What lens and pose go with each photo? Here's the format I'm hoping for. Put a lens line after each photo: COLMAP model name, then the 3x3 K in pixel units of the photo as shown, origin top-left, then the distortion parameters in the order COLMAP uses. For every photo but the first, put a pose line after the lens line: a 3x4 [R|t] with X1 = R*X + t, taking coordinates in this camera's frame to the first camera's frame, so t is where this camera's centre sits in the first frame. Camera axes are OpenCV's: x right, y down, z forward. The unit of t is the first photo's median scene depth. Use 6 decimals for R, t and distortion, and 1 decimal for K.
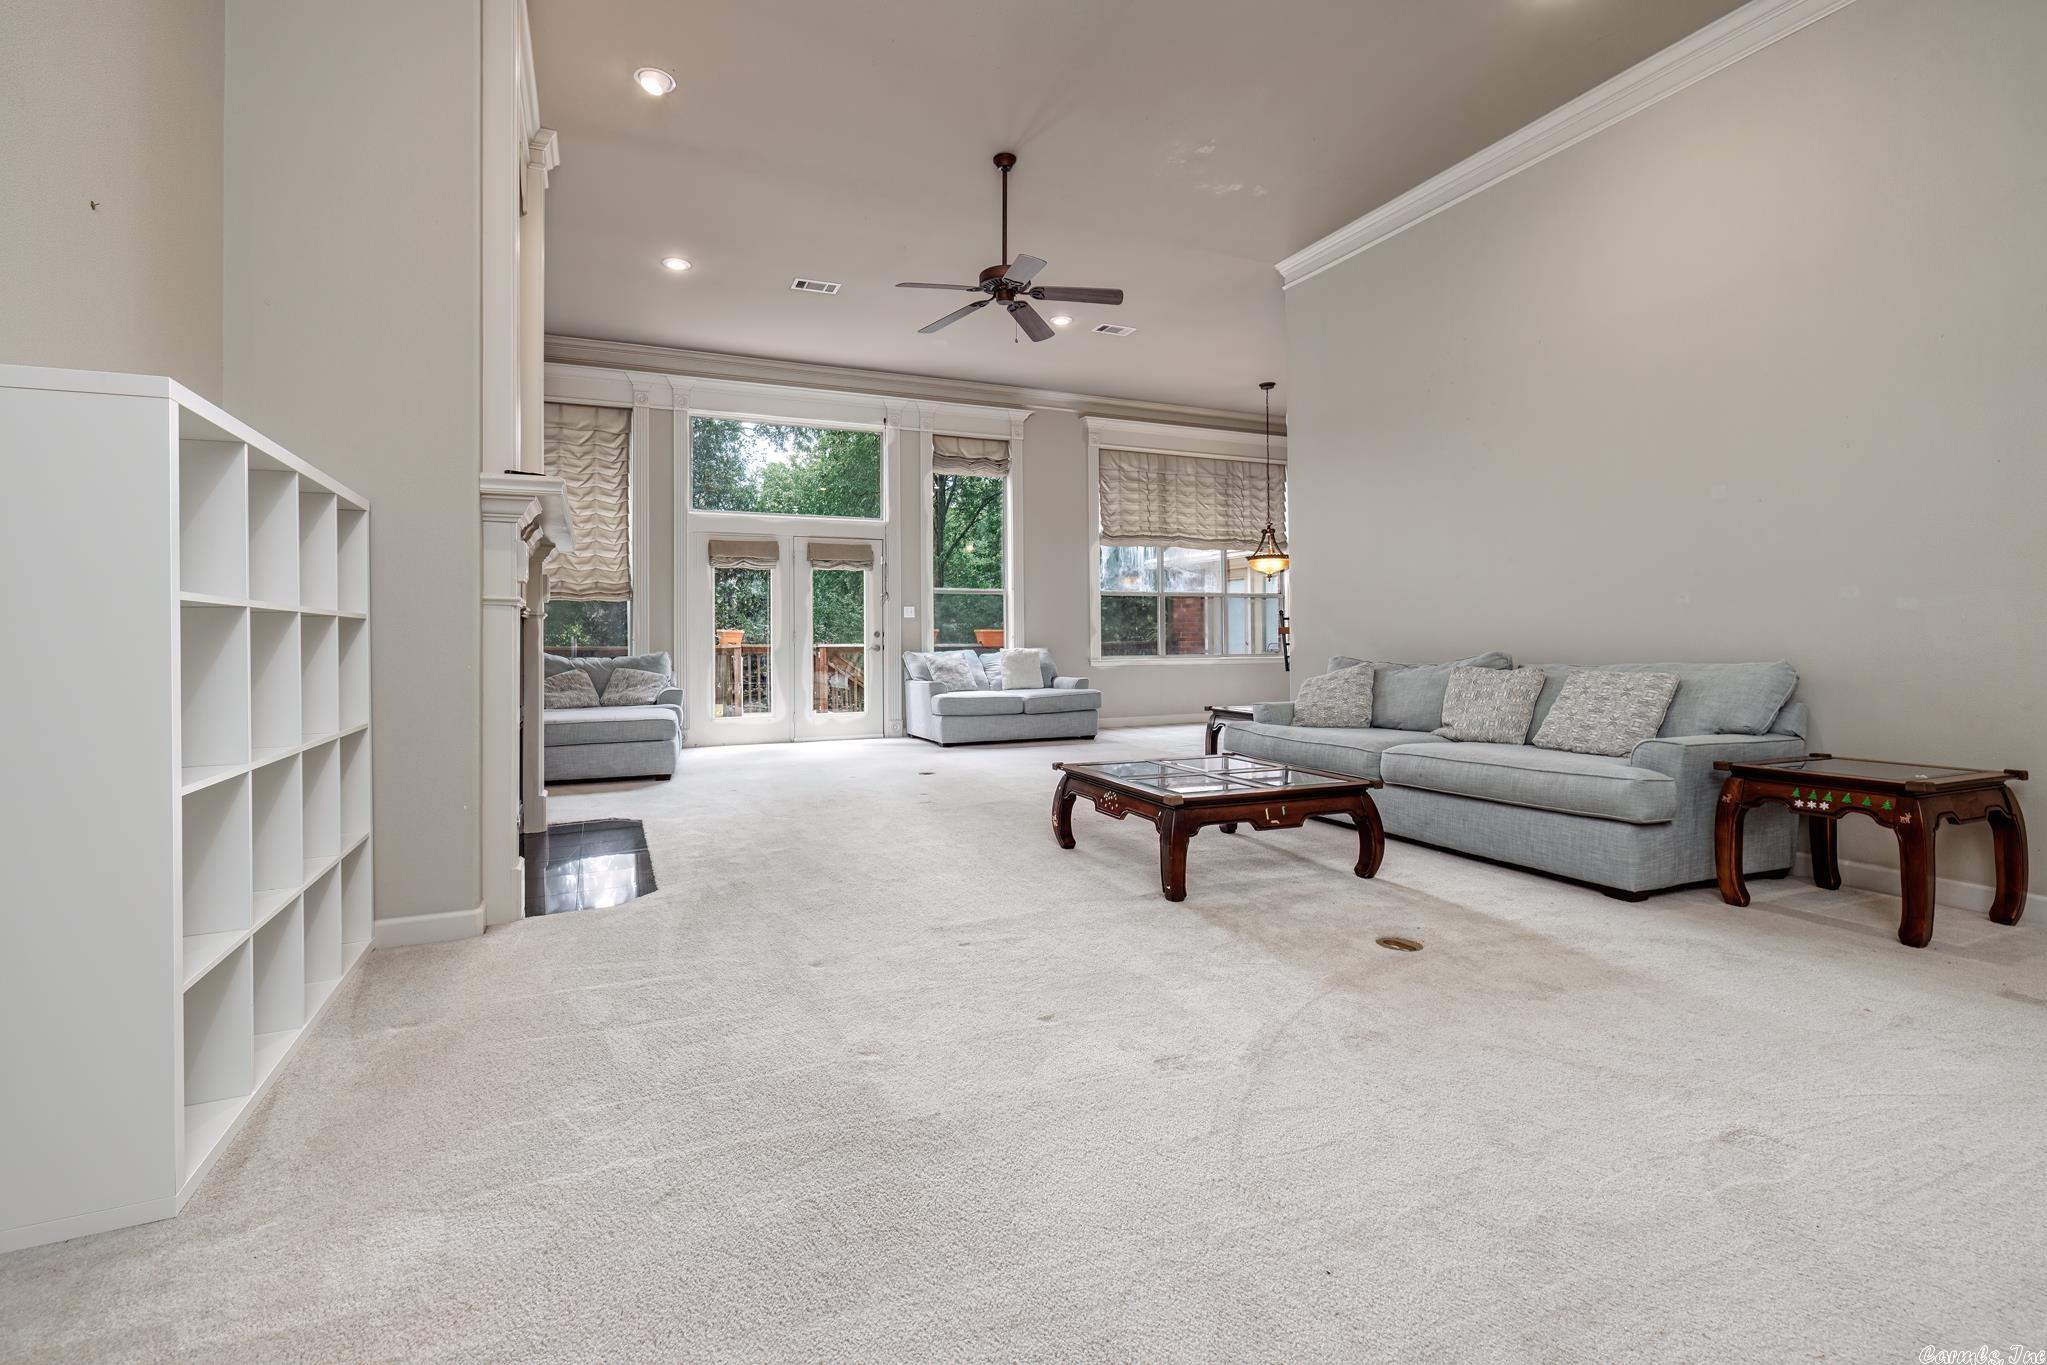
lens RADIAL K [[872.6, 0, 1020.1], [0, 872.6, 630.9], [0, 0, 1]] dist [-0.000114, -0.000595]
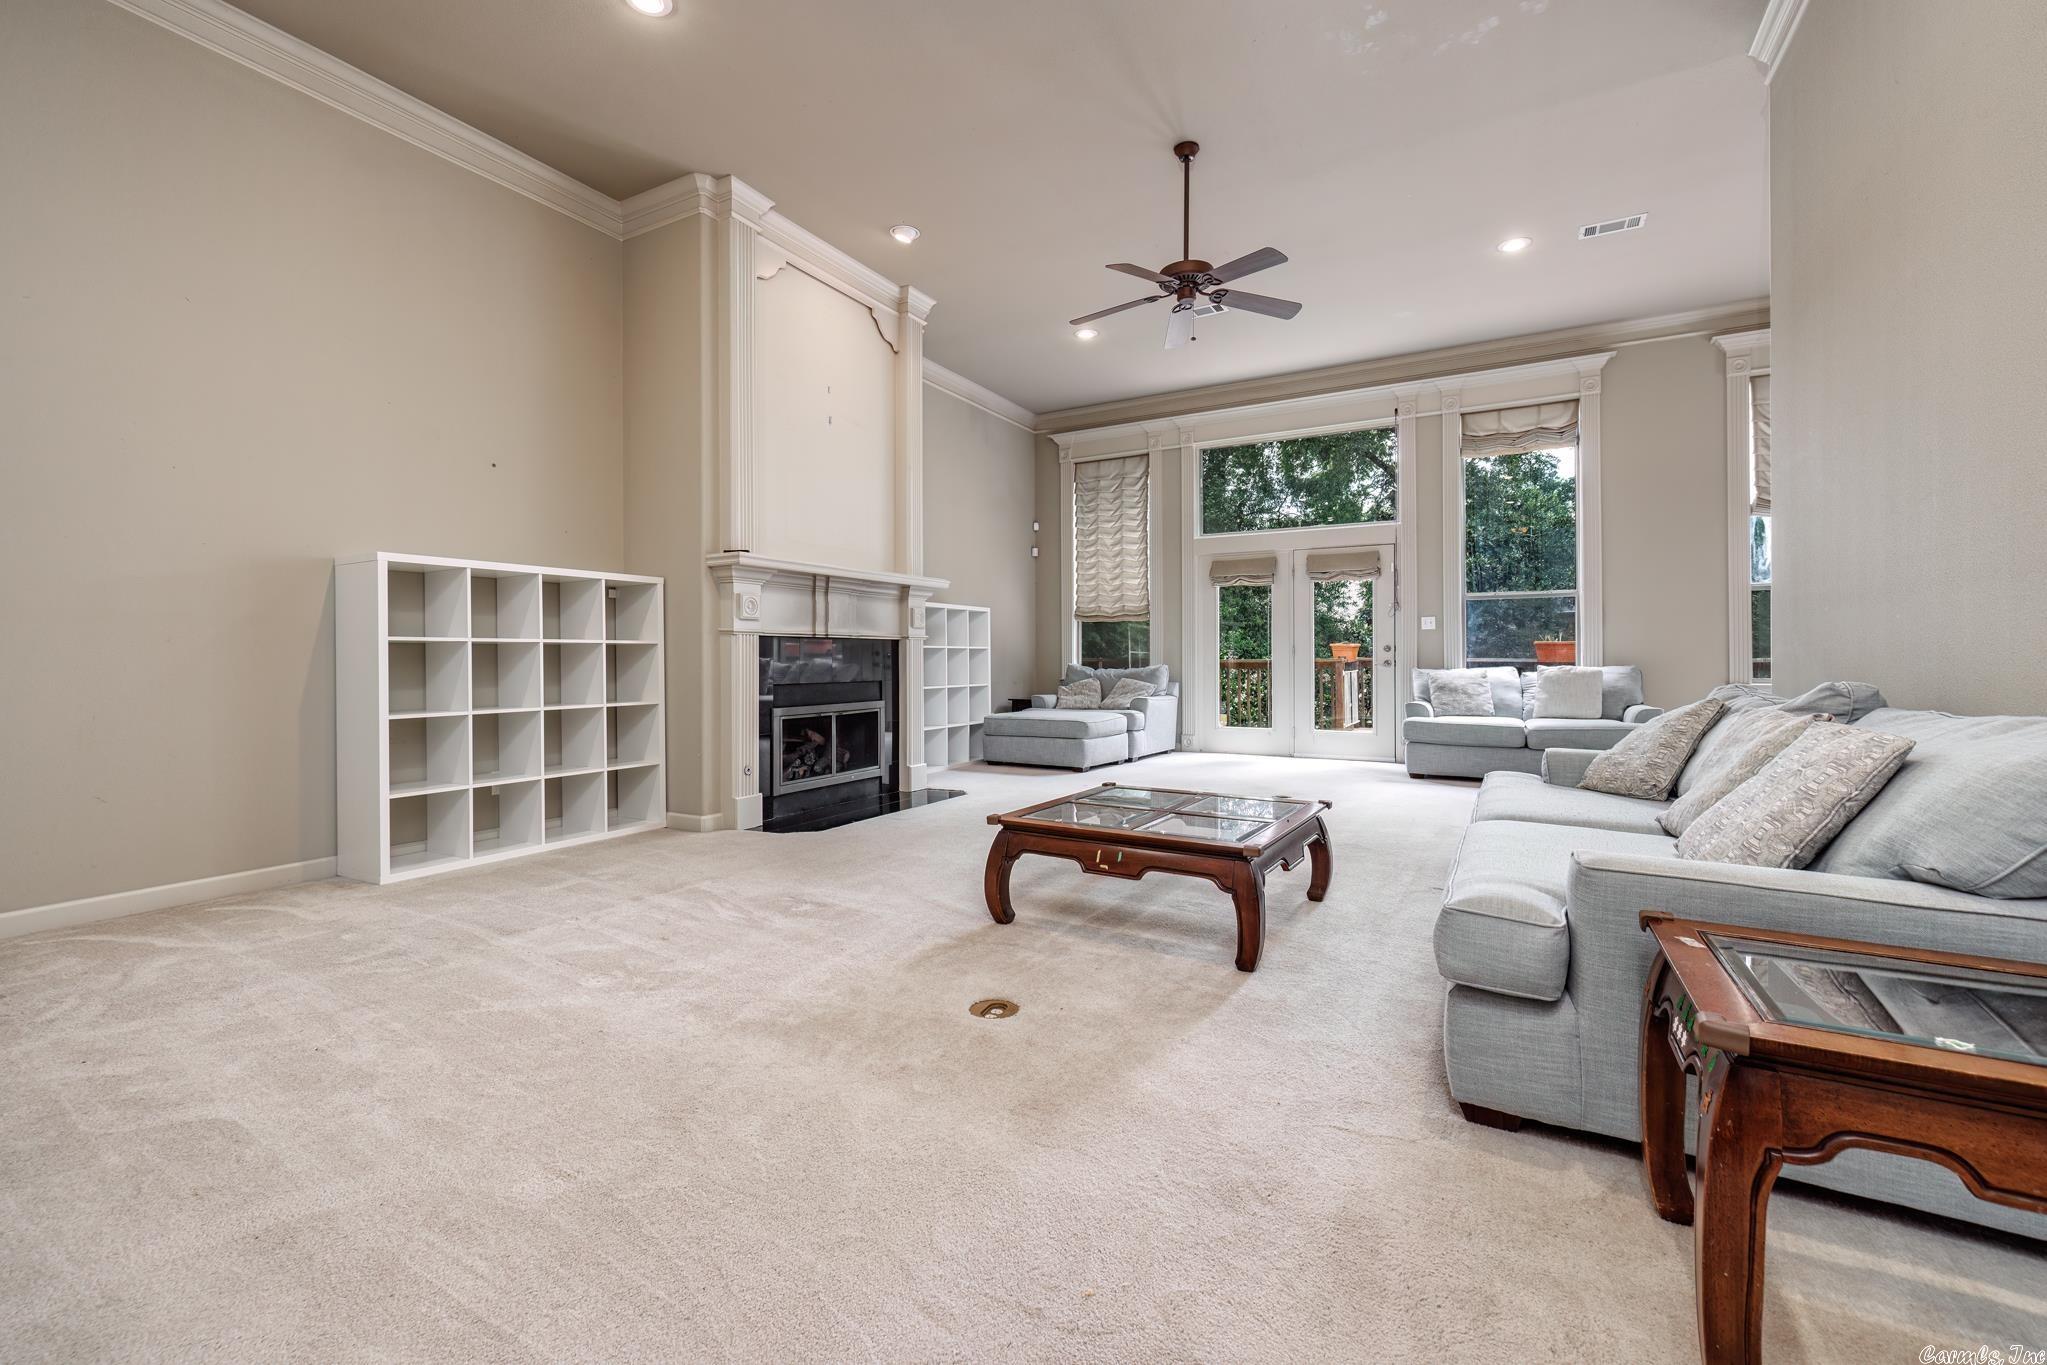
lens RADIAL K [[872.6, 0, 1017.4], [0, 872.6, 663.5], [0, 0, 1]] dist [-0.000114, -0.000595]
pose [[0.612569, 0.011570, -0.790332, 0.333774], [0.007622, 0.999760, 0.020544, -0.002060], [0.790380, -0.018609, 0.612334, 0.140268]]
